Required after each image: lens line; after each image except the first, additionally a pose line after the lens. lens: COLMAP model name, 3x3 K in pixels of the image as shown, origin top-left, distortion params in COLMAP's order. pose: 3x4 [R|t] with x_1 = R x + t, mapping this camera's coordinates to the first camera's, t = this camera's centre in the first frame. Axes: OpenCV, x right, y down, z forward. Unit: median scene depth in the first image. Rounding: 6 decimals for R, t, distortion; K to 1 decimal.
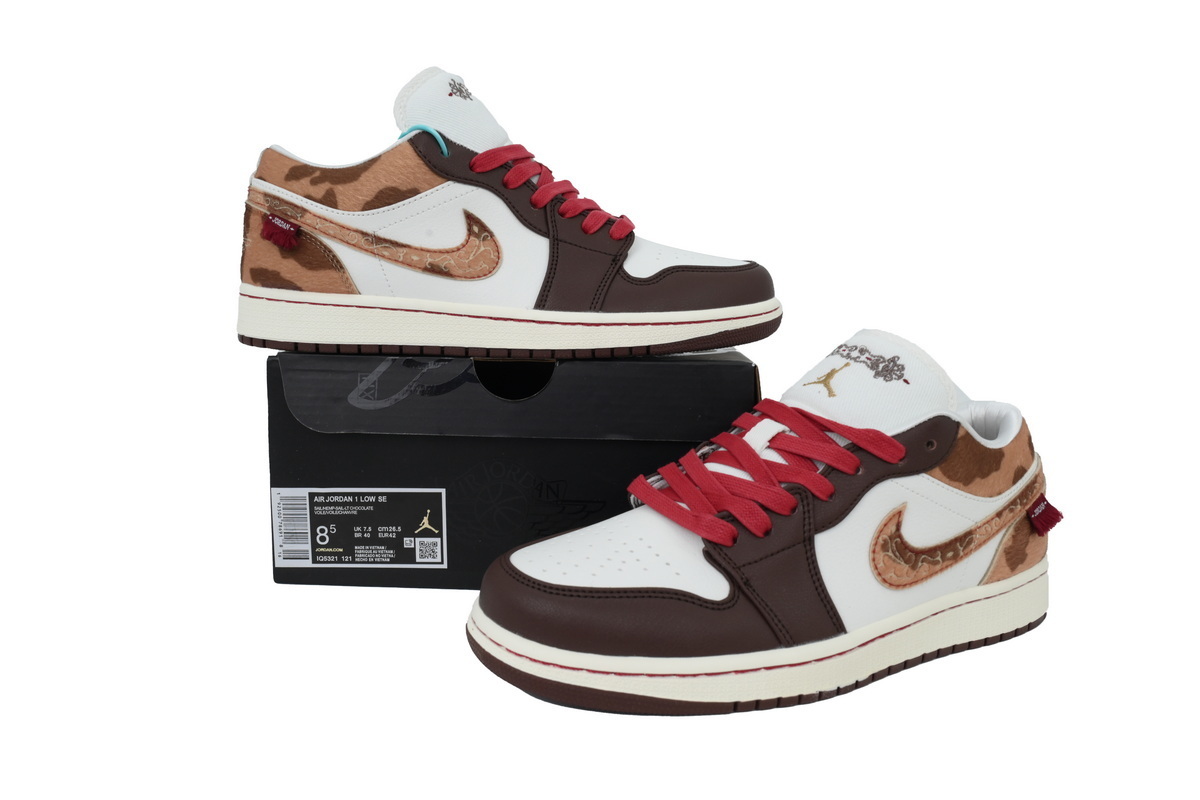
lens RADIAL K [[926.2, 0, 600.0], [0, 926.2, 400.0], [0, 0, 1]] dist [-0.001227, 0.000187]
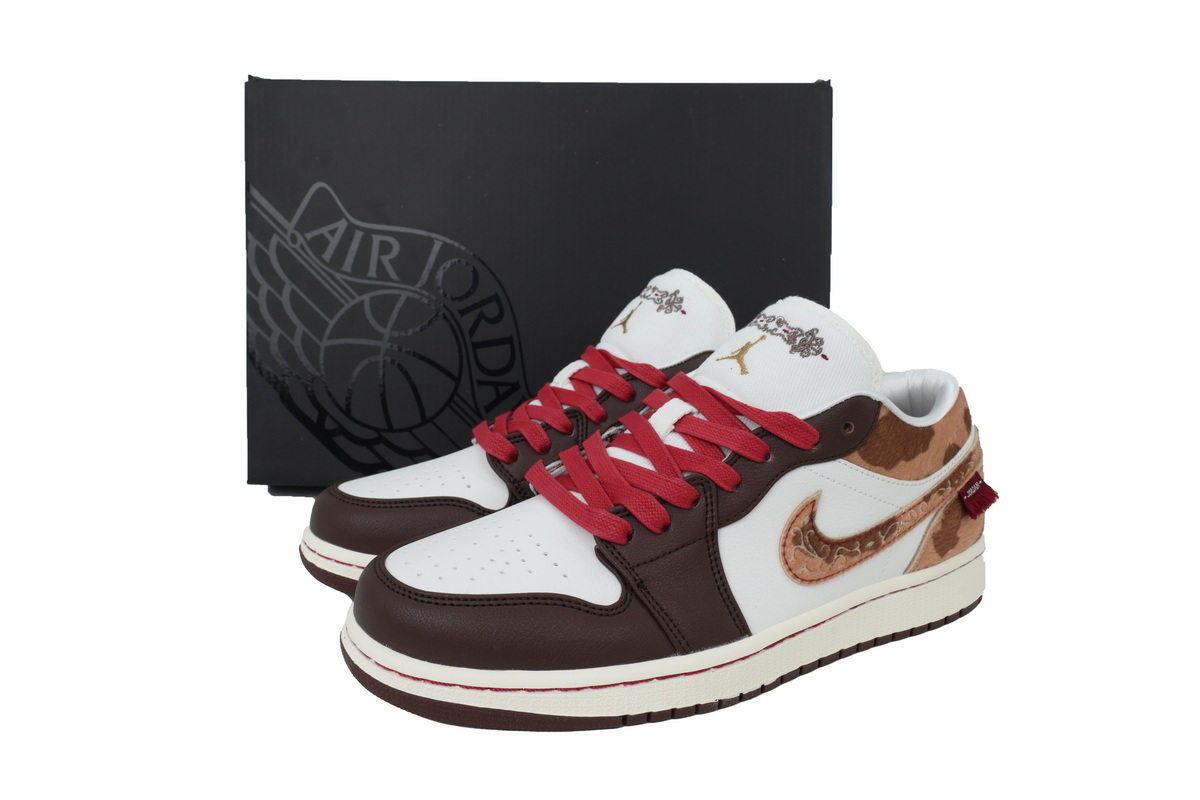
lens RADIAL K [[926.2, 0, 600.0], [0, 926.2, 400.0], [0, 0, 1]] dist [-0.001227, 0.000187]
pose [[0.999902, -0.013541, 0.003589, 0.111182], [0.013250, 0.997355, 0.071464, -0.048251], [-0.004547, -0.071410, 0.997437, 0.092979]]
